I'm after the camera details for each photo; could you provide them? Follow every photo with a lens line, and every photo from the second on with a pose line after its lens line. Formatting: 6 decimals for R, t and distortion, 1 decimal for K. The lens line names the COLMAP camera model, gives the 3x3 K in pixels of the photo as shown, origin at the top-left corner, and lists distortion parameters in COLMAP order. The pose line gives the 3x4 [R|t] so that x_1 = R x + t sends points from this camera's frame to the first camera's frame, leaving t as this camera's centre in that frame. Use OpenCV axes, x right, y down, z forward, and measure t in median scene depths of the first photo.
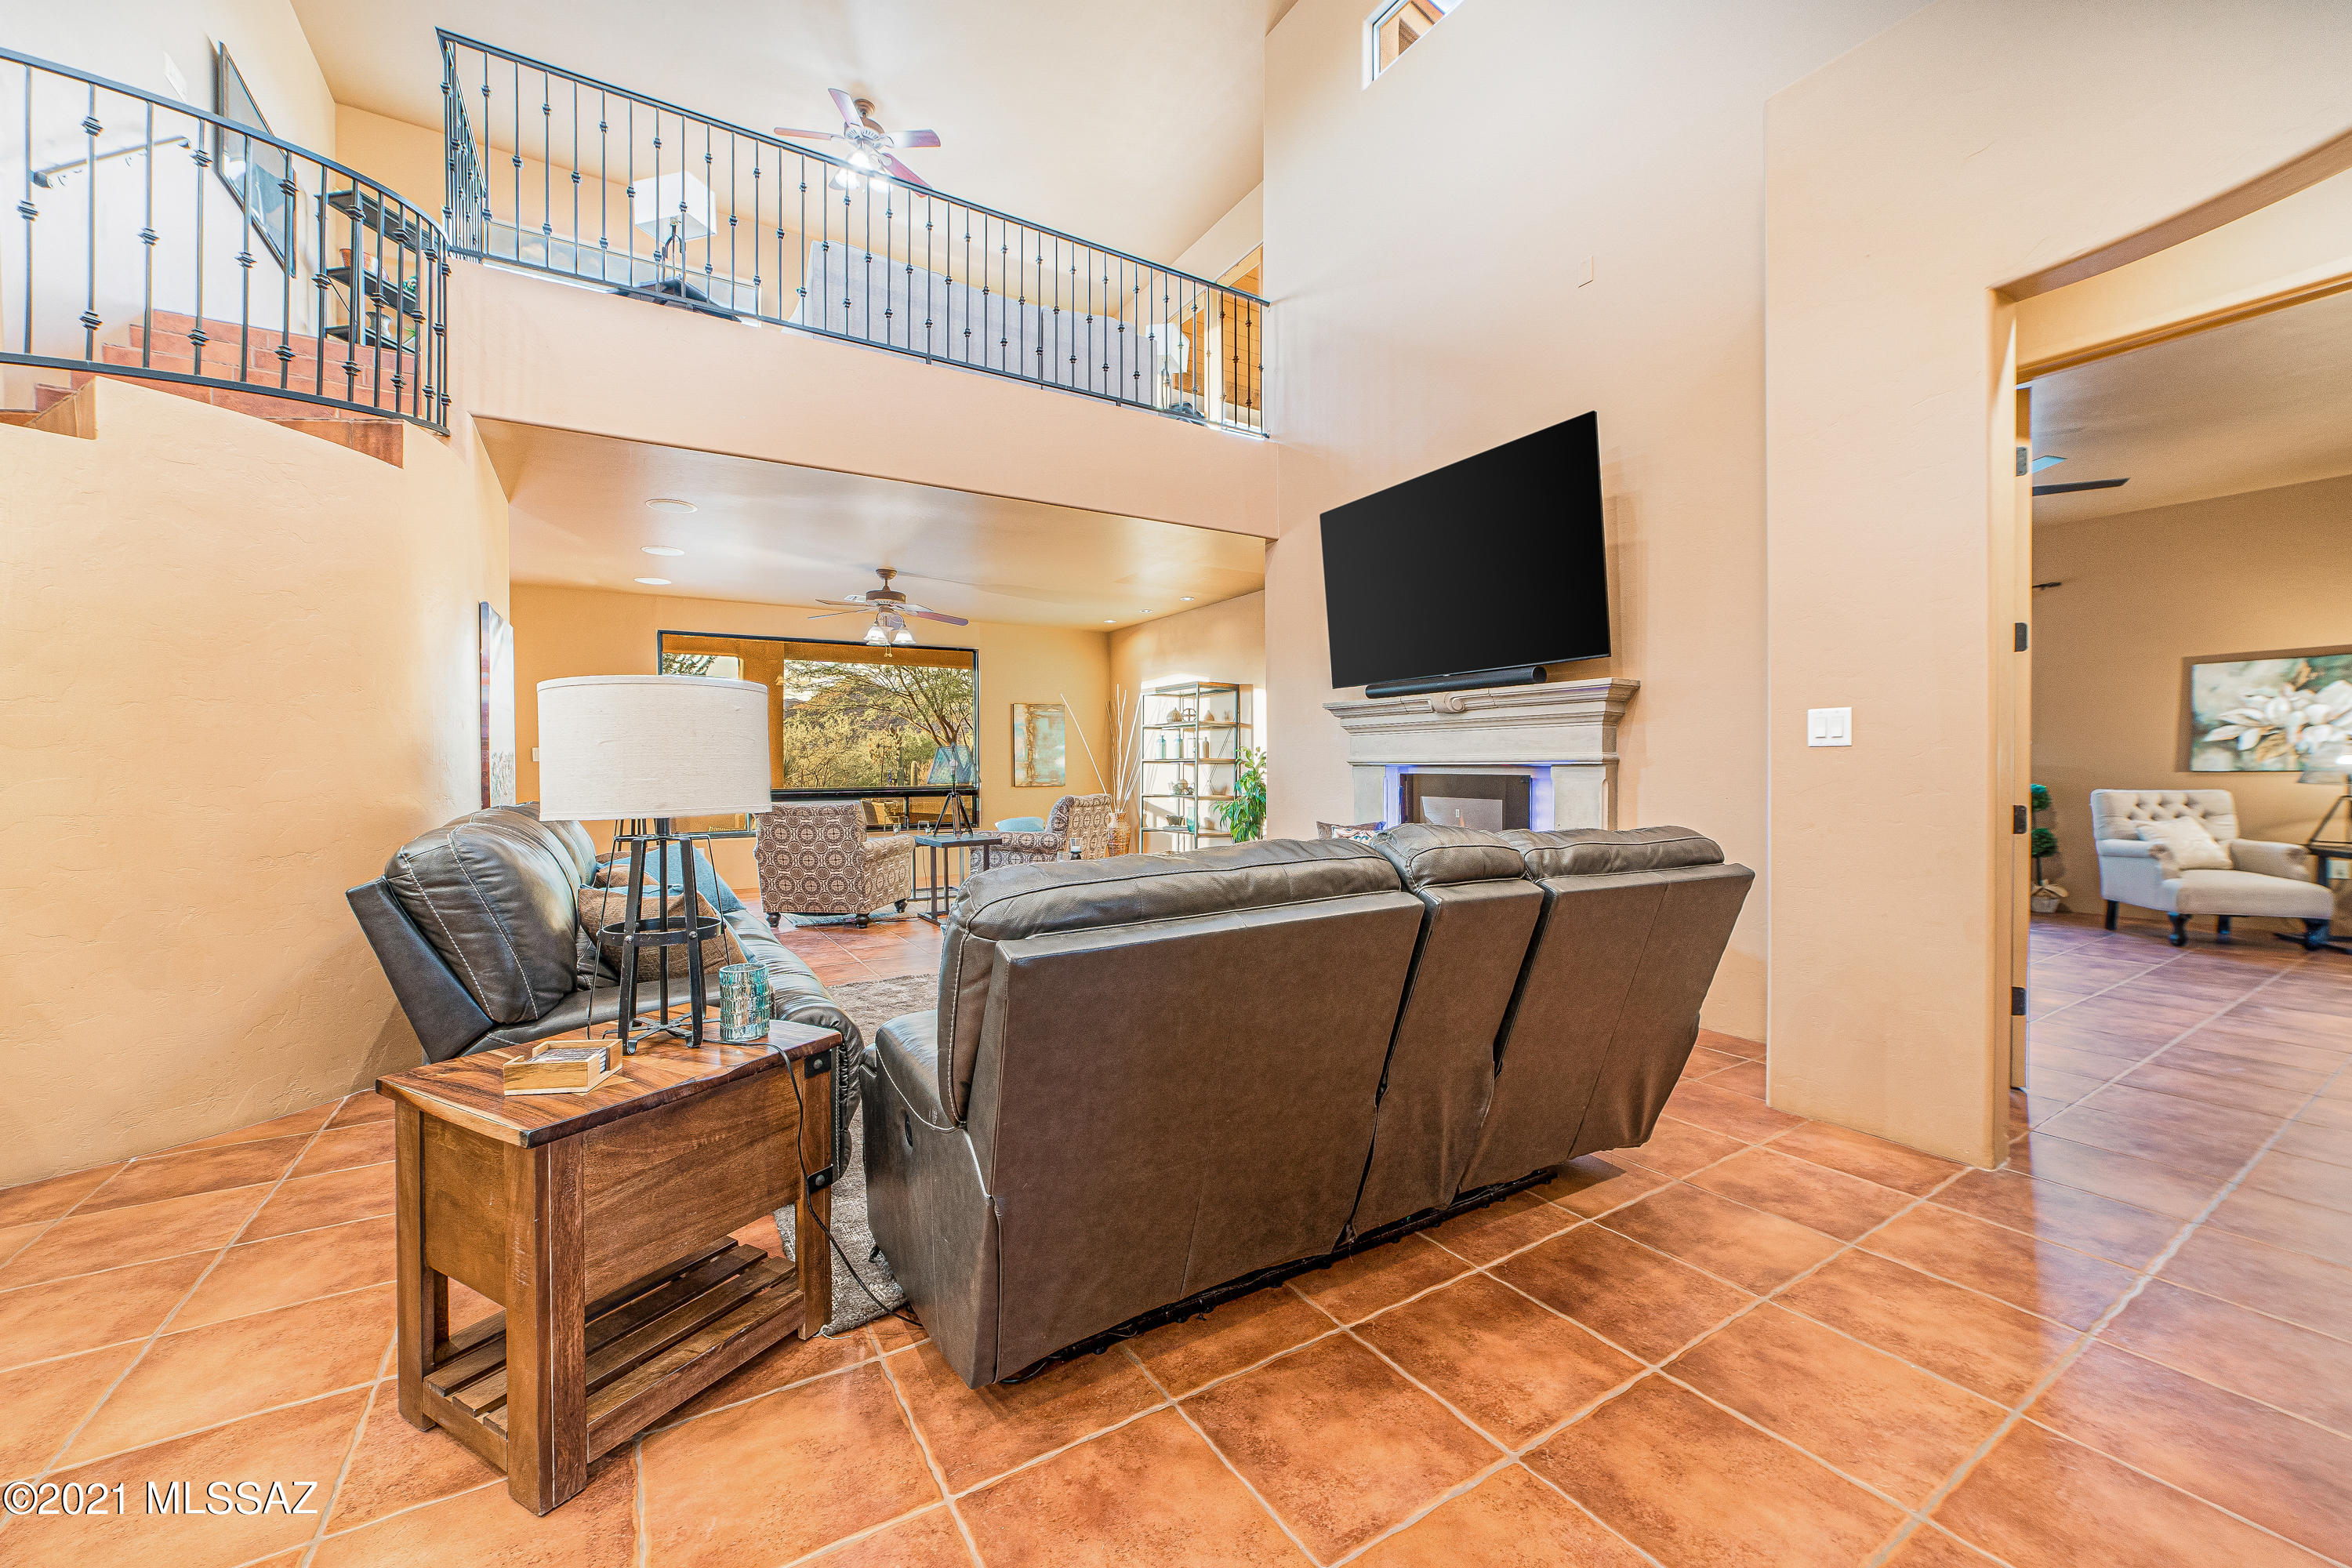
lens RADIAL K [[941.6, 0, 1176.9], [0, 941.6, 798.6], [0, 0, 1]] dist [-0.001530, -0.000018]
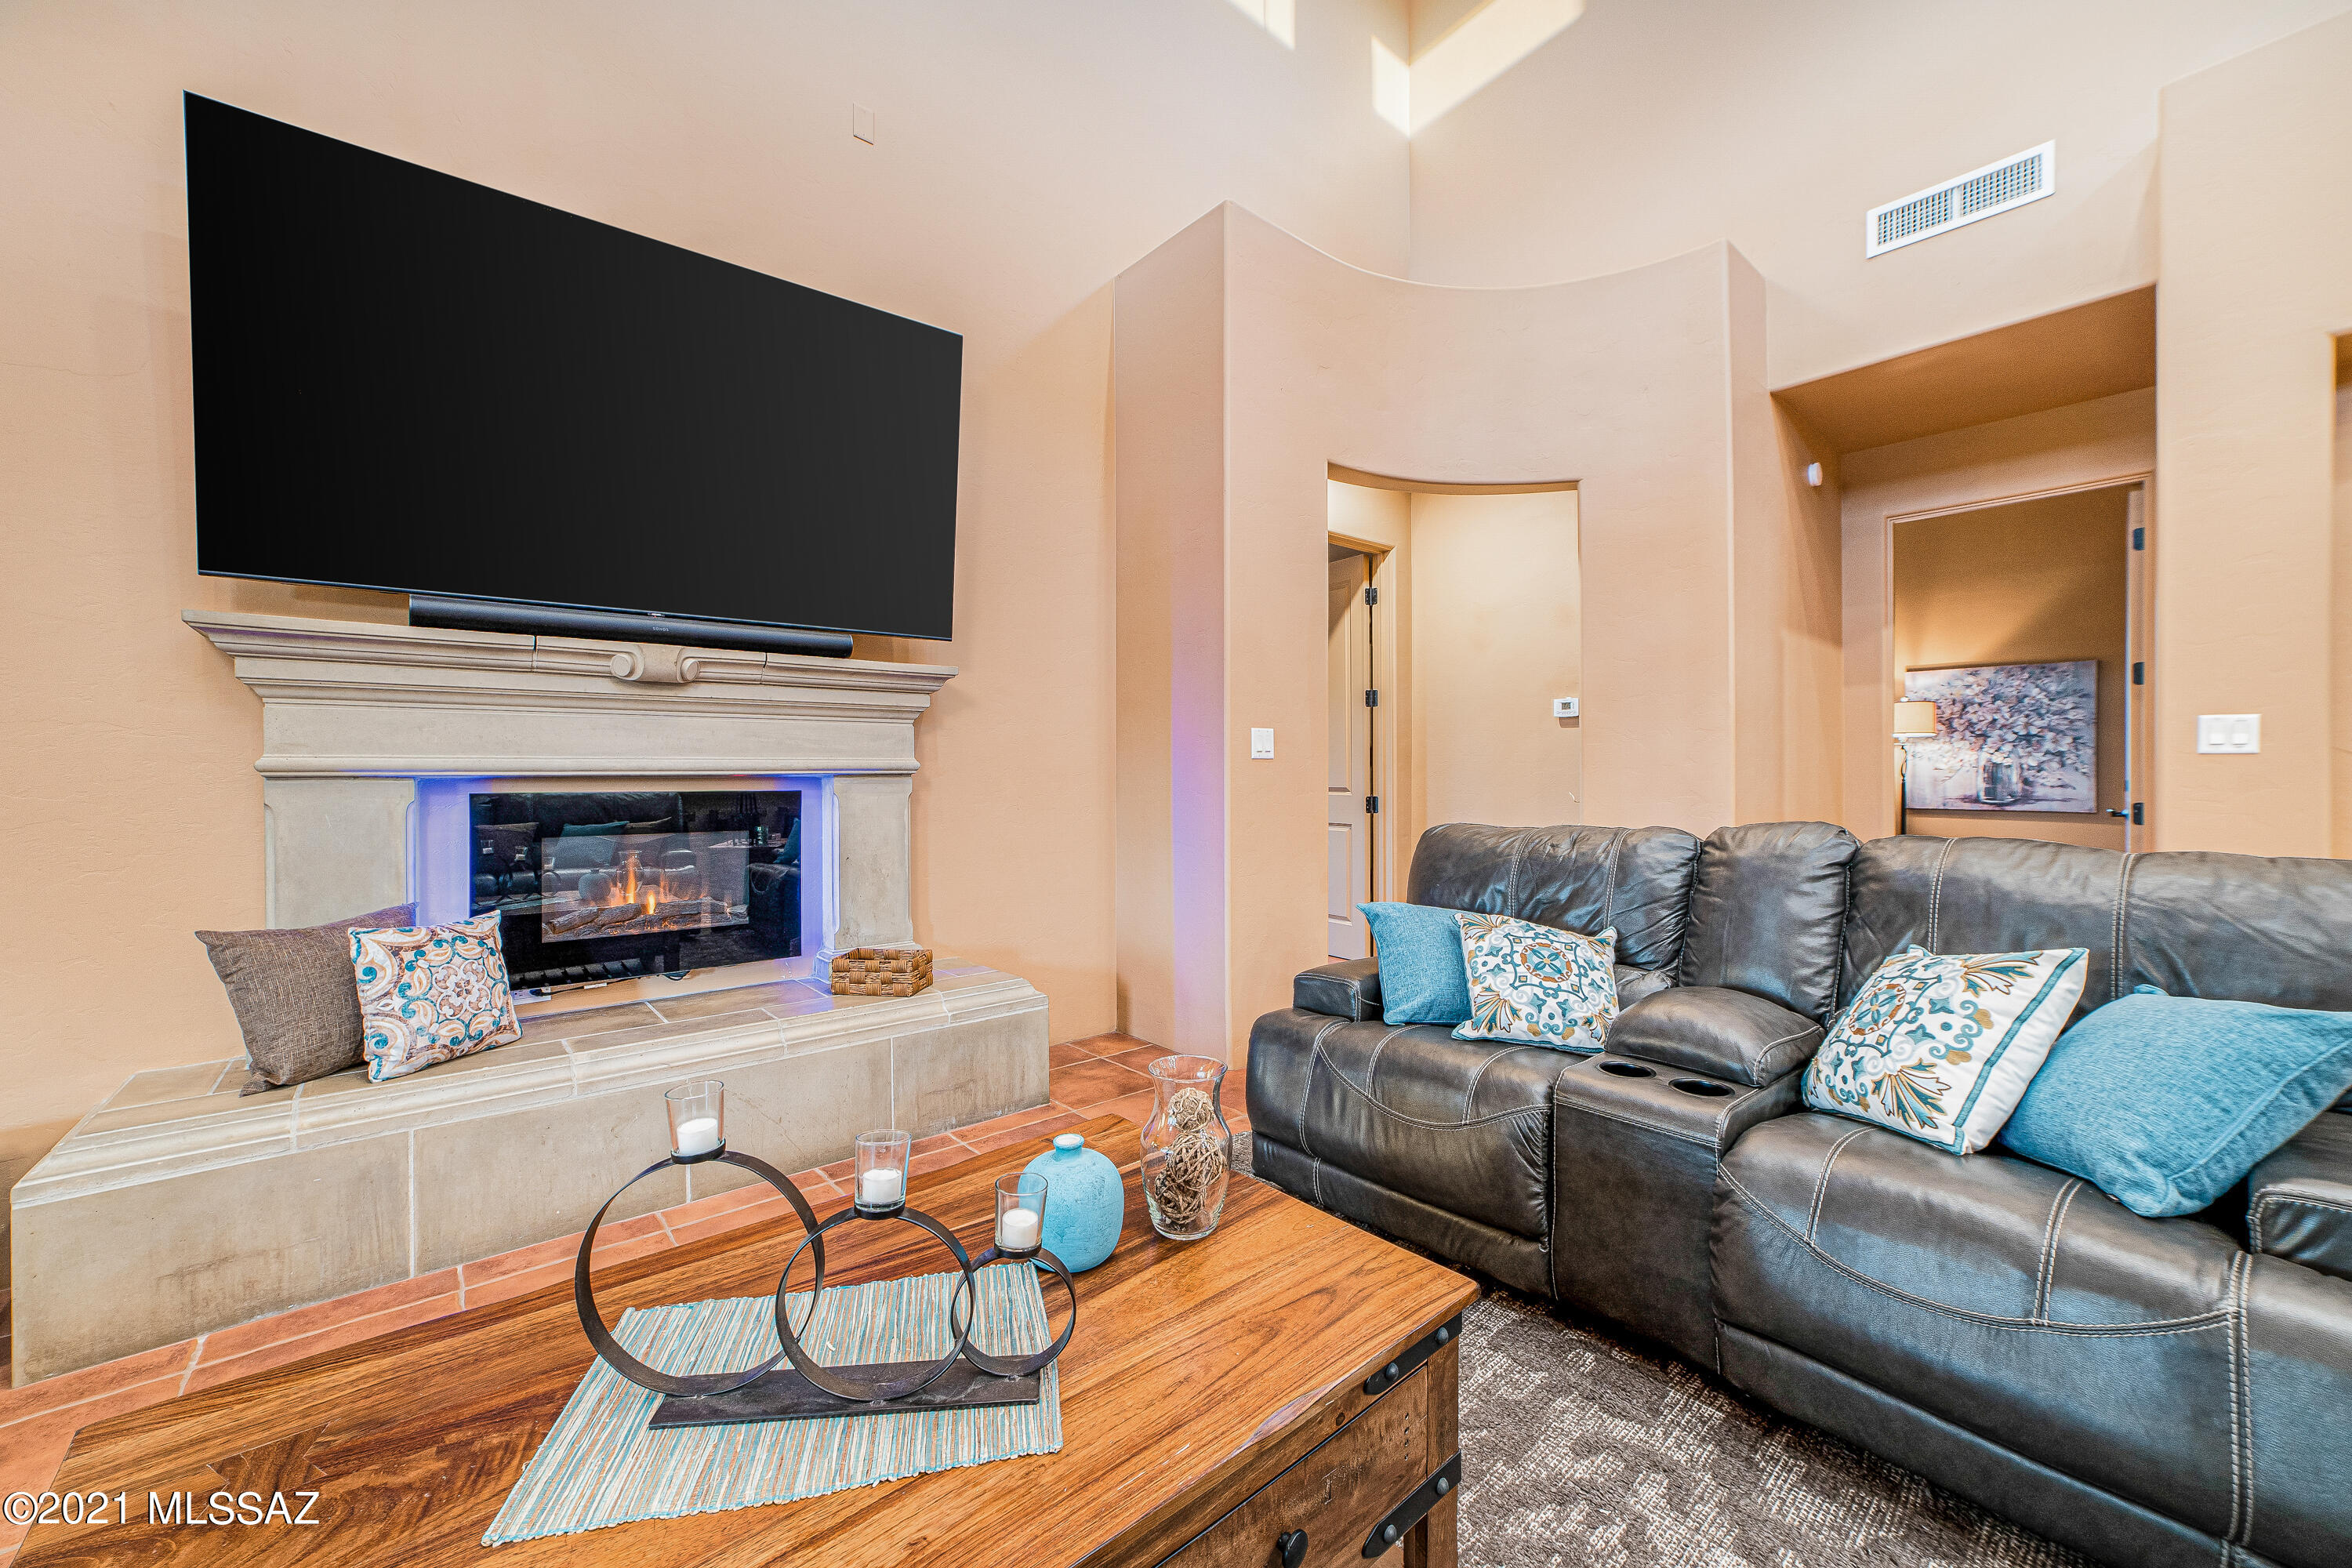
lens RADIAL K [[928.3, 0, 1166.6], [0, 928.3, 758.5], [0, 0, 1]] dist [0.001016, 0.000660]
pose [[-0.112868, 0.006036, 0.993592, -0.278097], [0.032481, 0.999470, -0.002381, -0.034813], [-0.993079, 0.032004, -0.113005, 0.751331]]
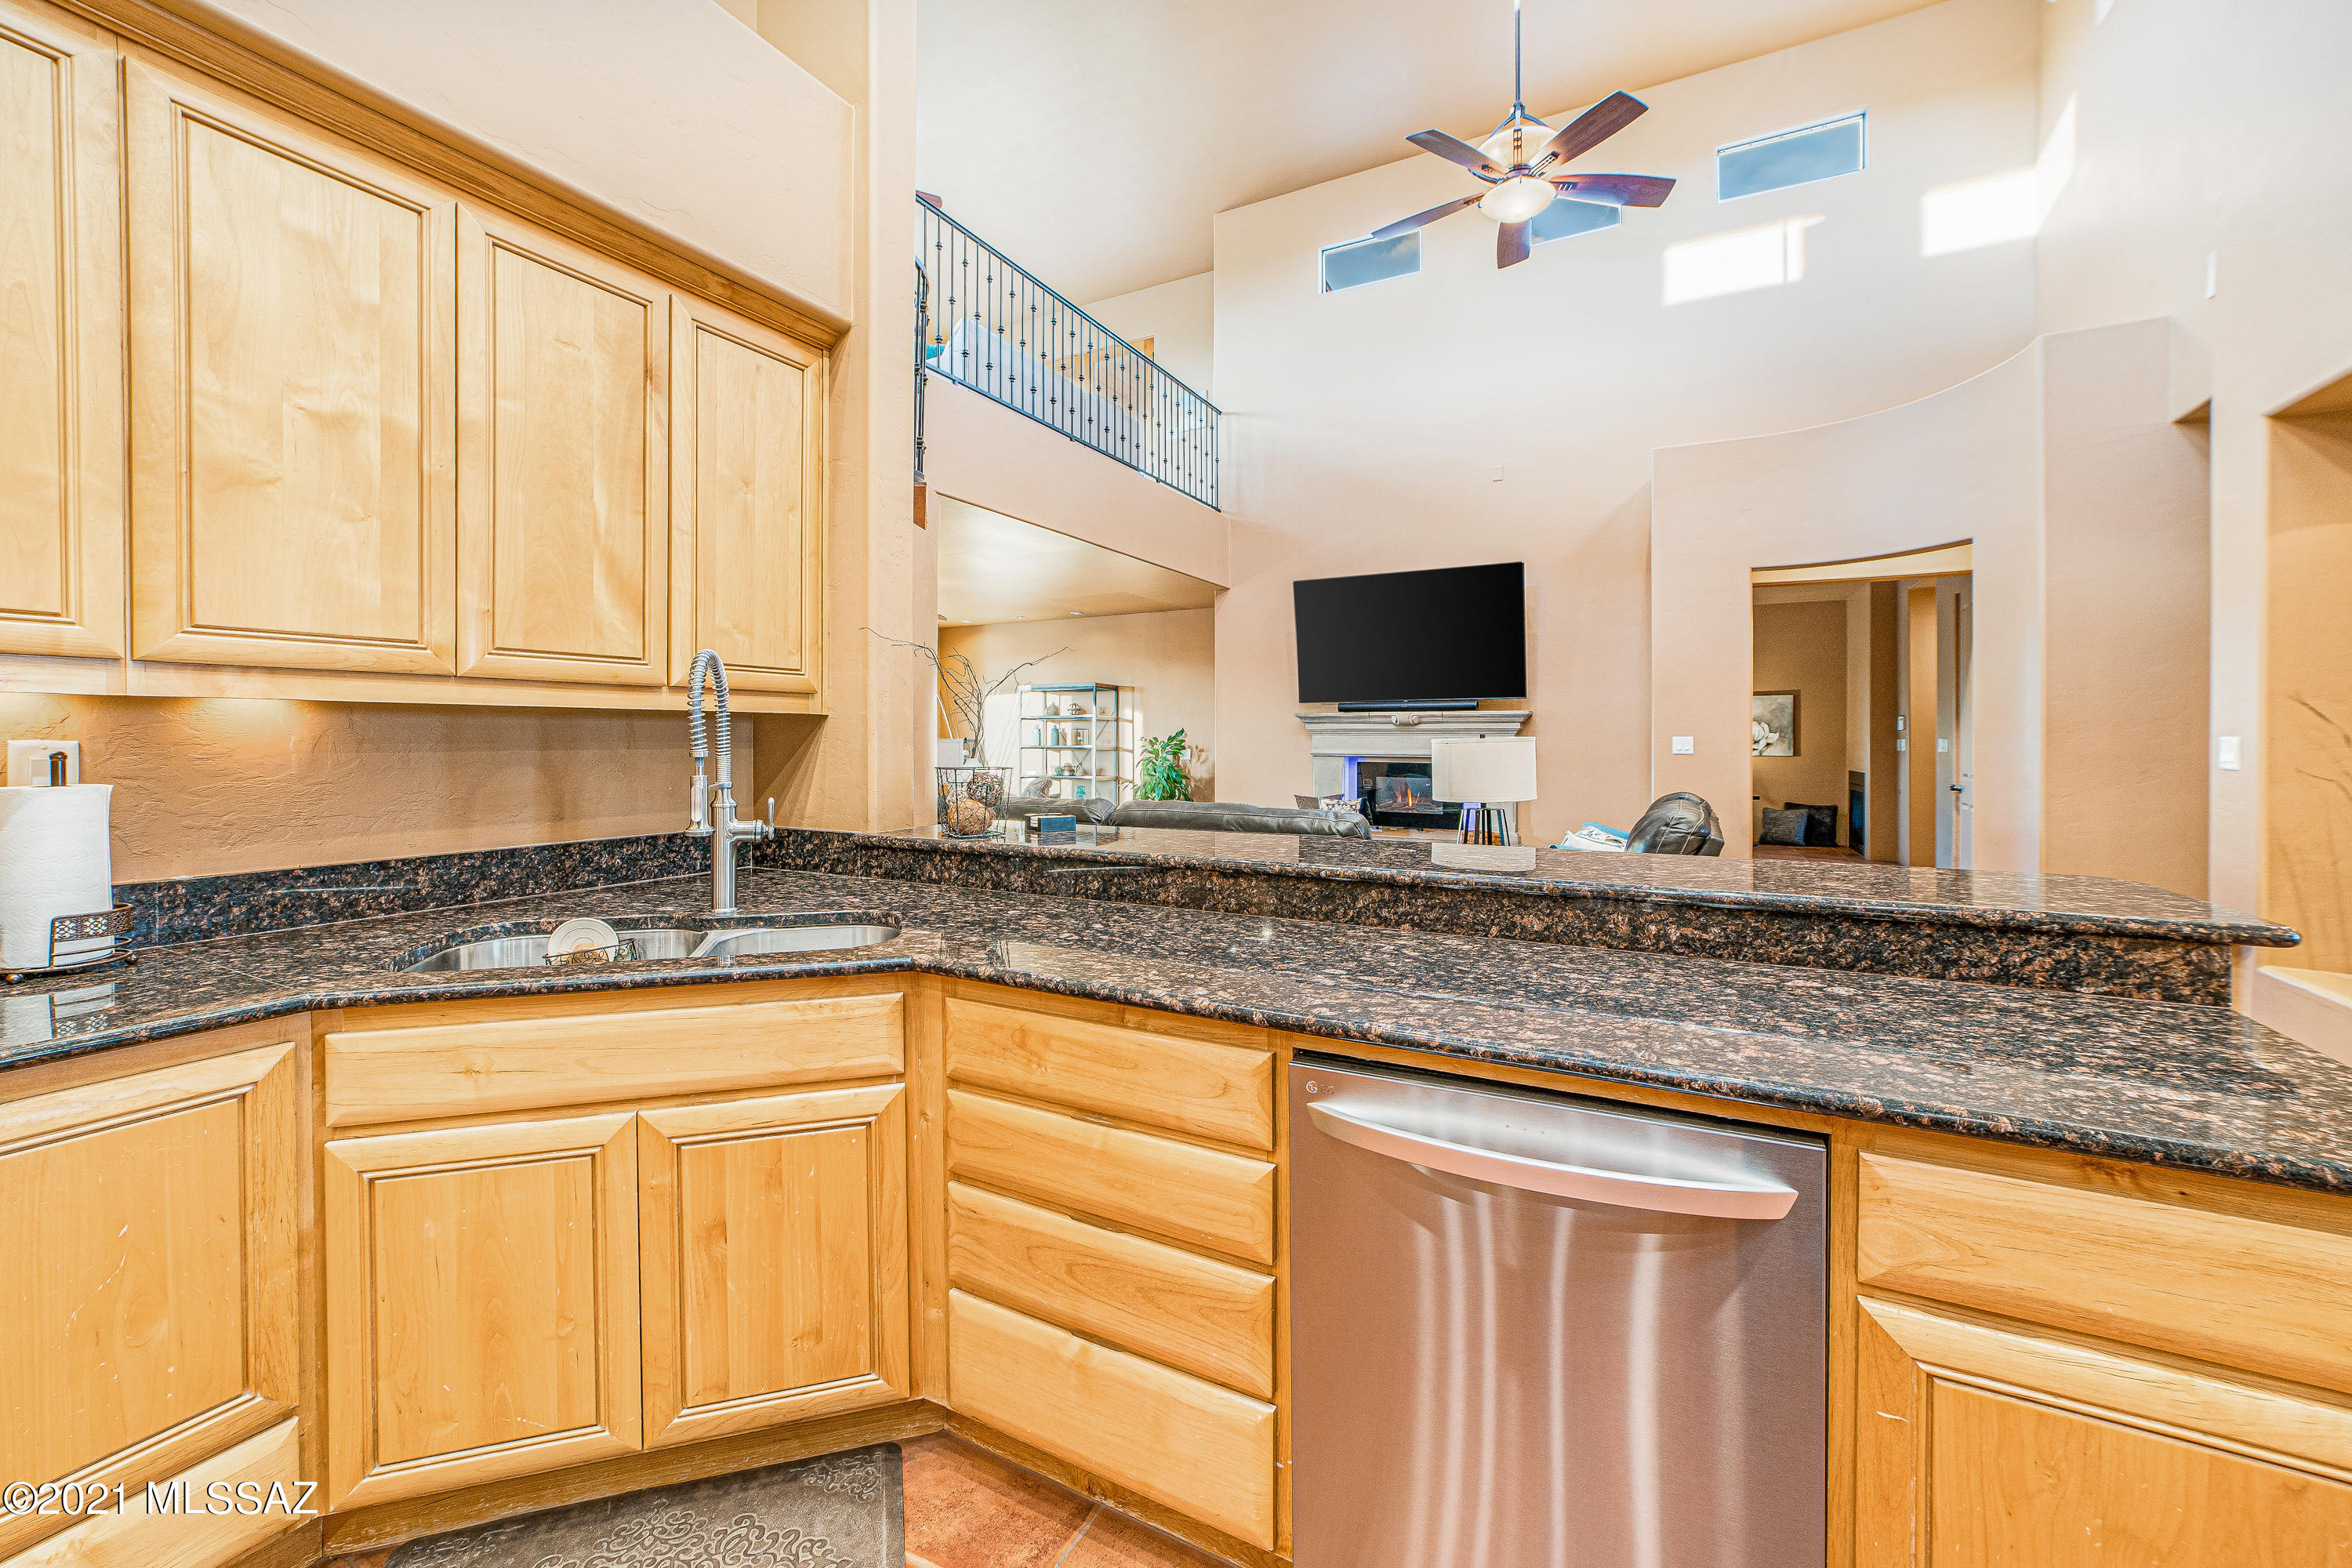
lens RADIAL K [[928.3, 0, 1166.6], [0, 928.3, 758.5], [0, 0, 1]] dist [0.001016, 0.000660]
pose [[0.876868, -0.005797, 0.480697, -0.786623], [0.011513, 0.999894, -0.008942, -0.024675], [-0.480594, 0.013375, 0.876841, -0.157827]]
